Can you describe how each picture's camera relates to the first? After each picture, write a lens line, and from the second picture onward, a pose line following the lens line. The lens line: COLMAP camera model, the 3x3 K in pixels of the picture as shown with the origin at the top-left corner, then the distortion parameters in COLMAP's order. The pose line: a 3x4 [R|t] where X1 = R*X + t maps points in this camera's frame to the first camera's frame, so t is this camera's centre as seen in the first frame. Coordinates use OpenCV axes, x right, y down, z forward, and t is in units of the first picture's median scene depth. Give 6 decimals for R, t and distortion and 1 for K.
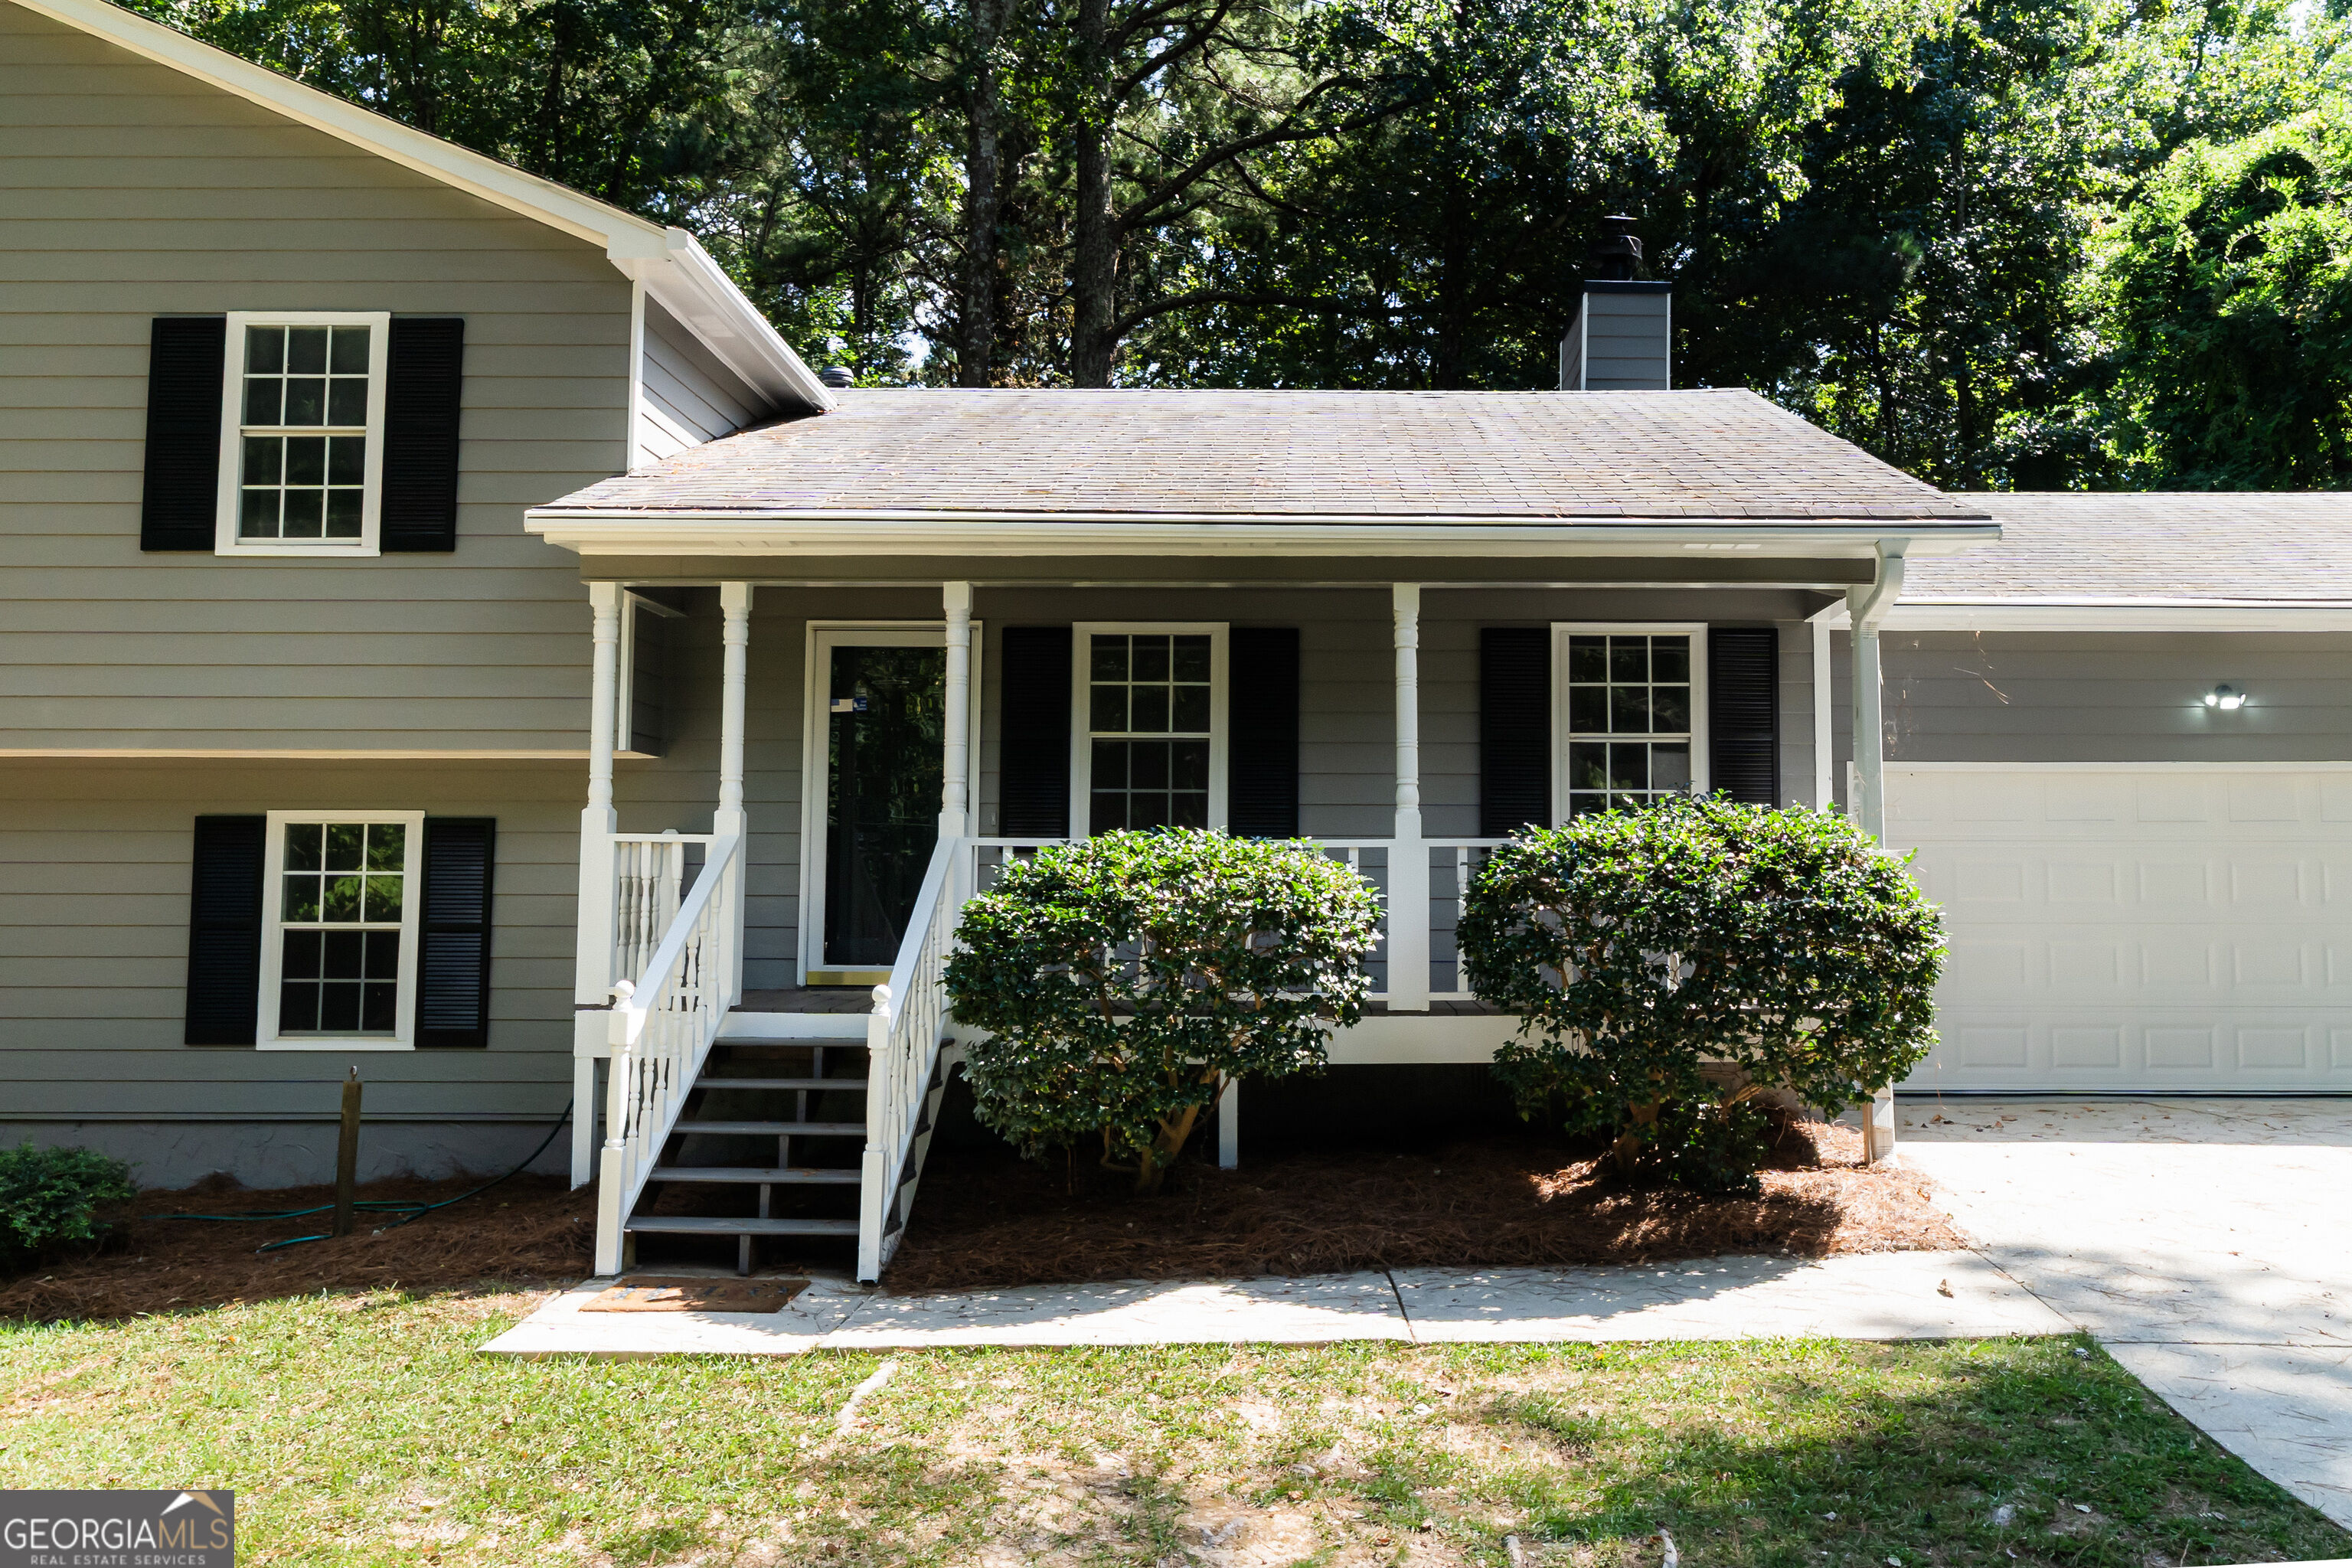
lens RADIAL K [[1822.2, 0, 1176.0], [0, 1822.2, 784.0], [0, 0, 1]] dist [0.003182, -0.001094]
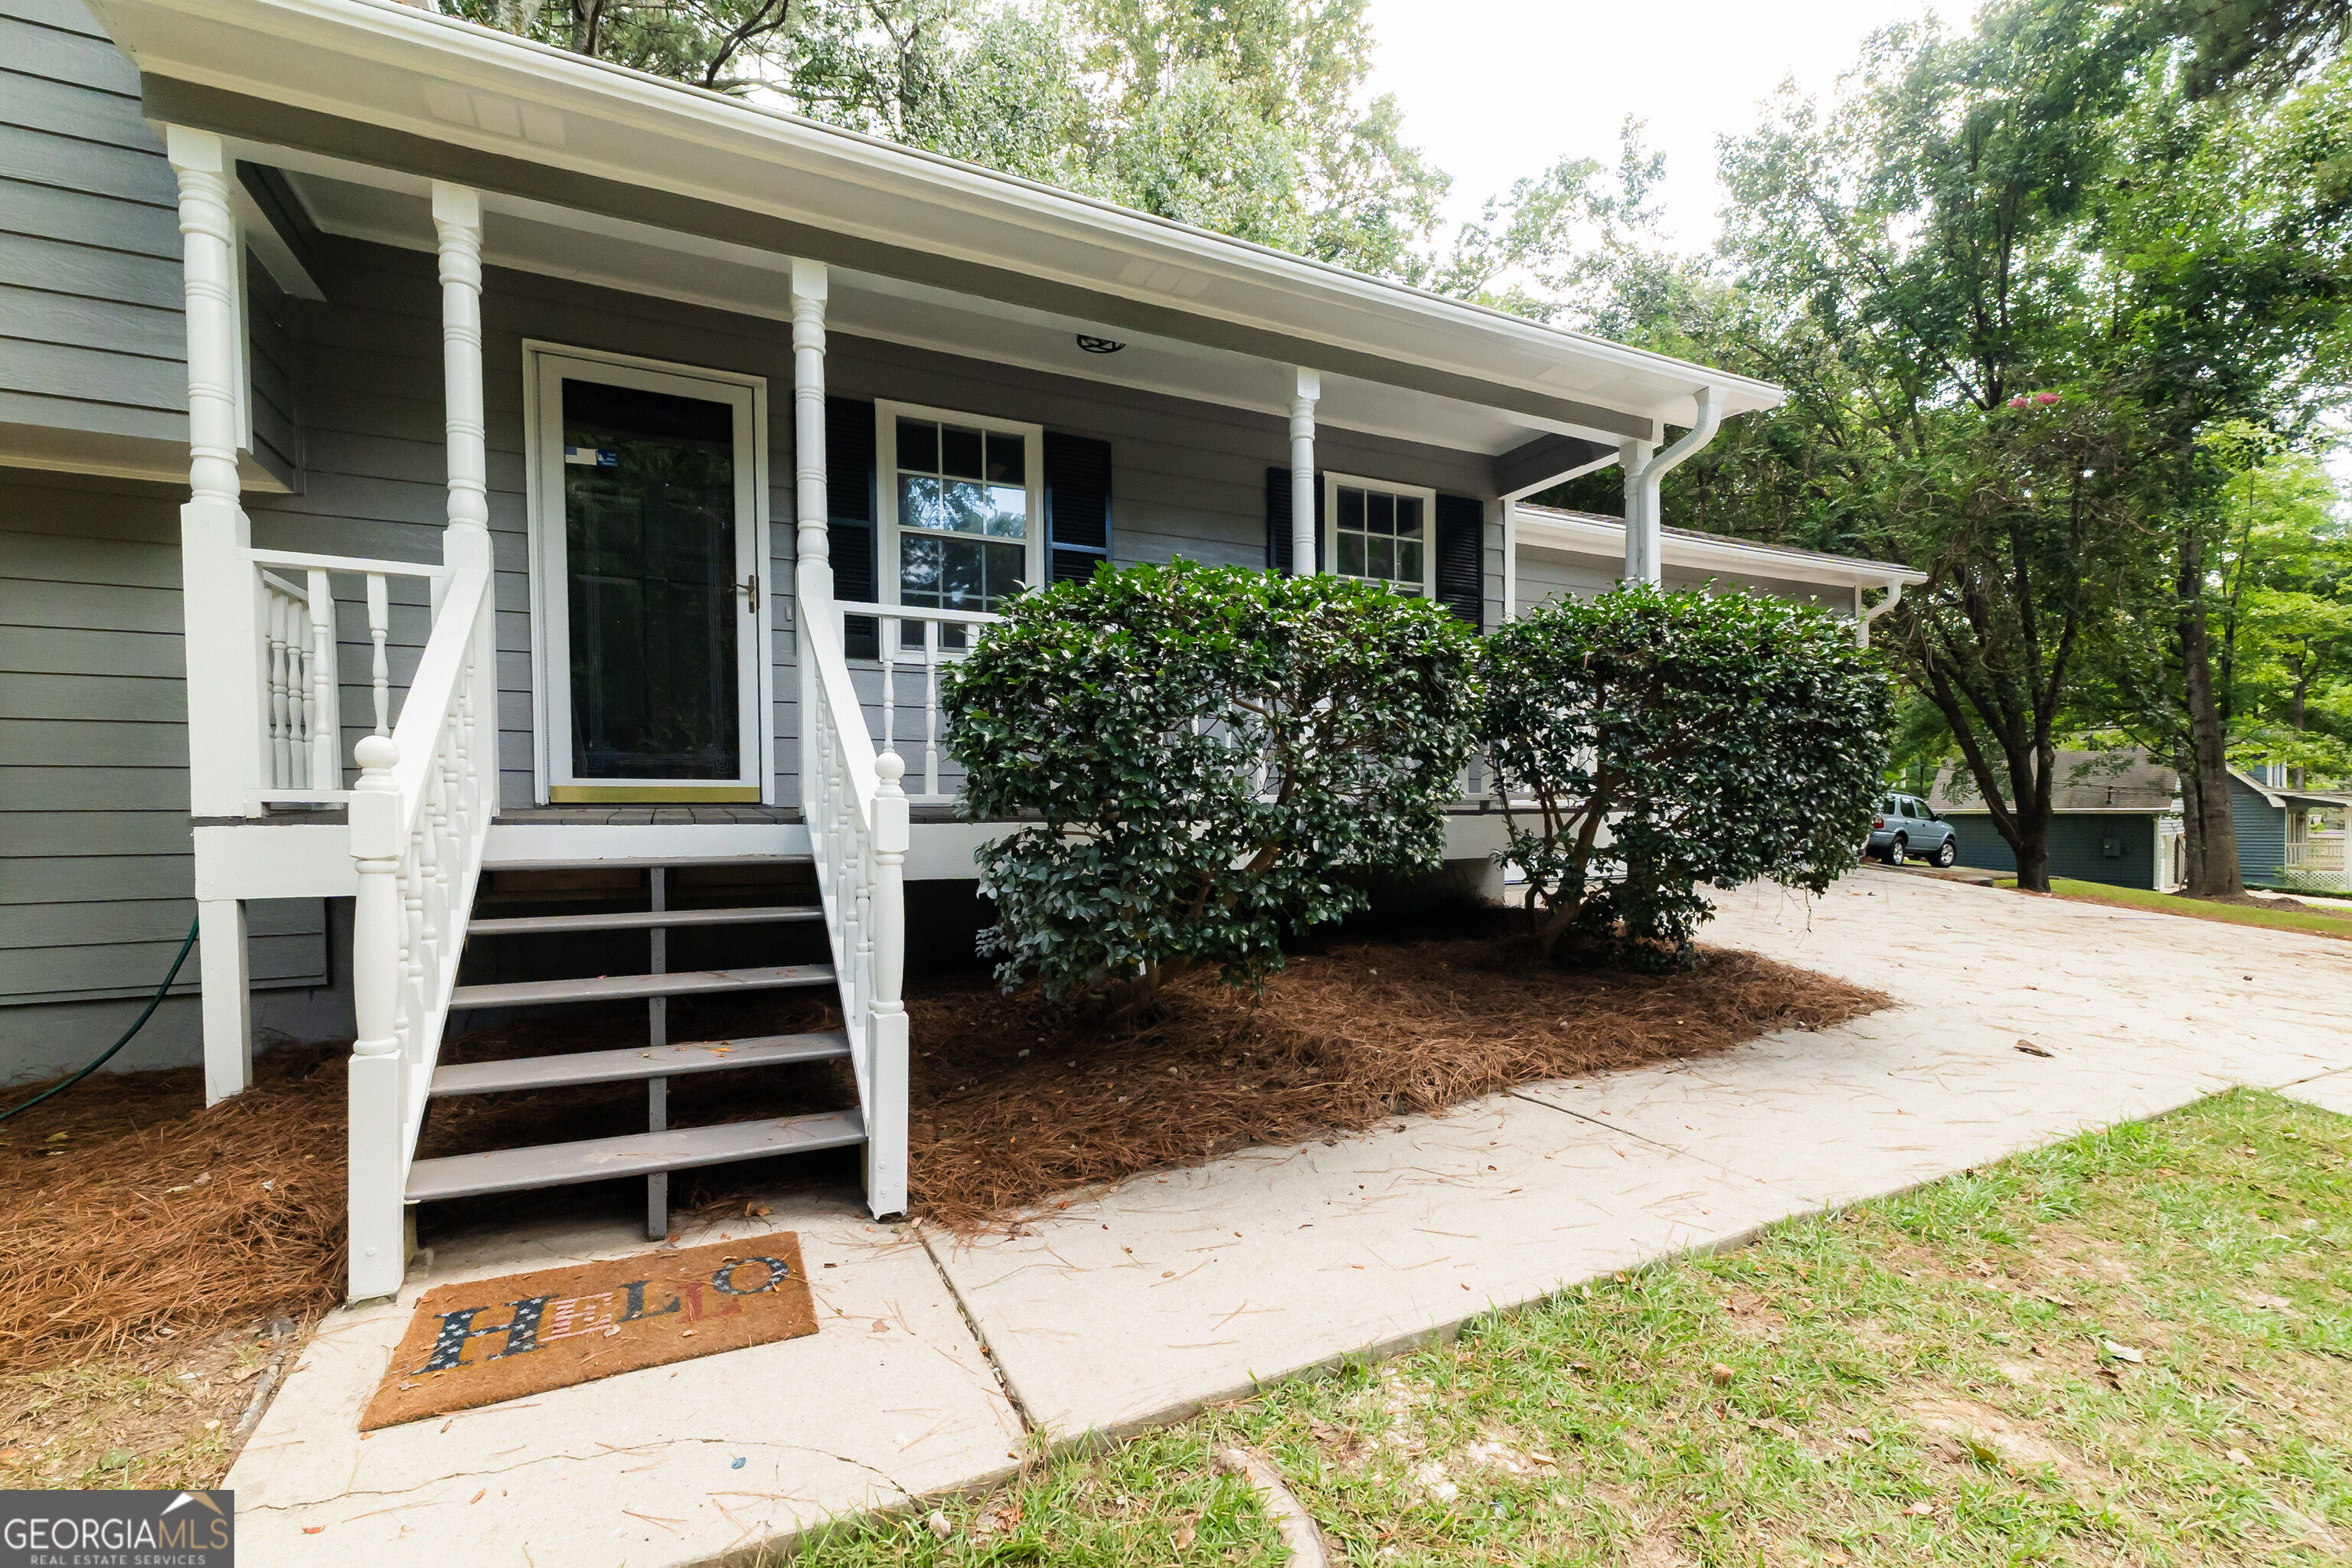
lens RADIAL K [[1022.6, 0, 1178.1], [0, 1022.6, 859.4], [0, 0, 1]] dist [-0.002721, -0.000317]
pose [[0.875125, -0.036456, 0.482522, -0.198357], [-0.025219, 0.992367, 0.120714, 0.081357], [-0.483239, -0.117808, 0.867526, 0.517714]]
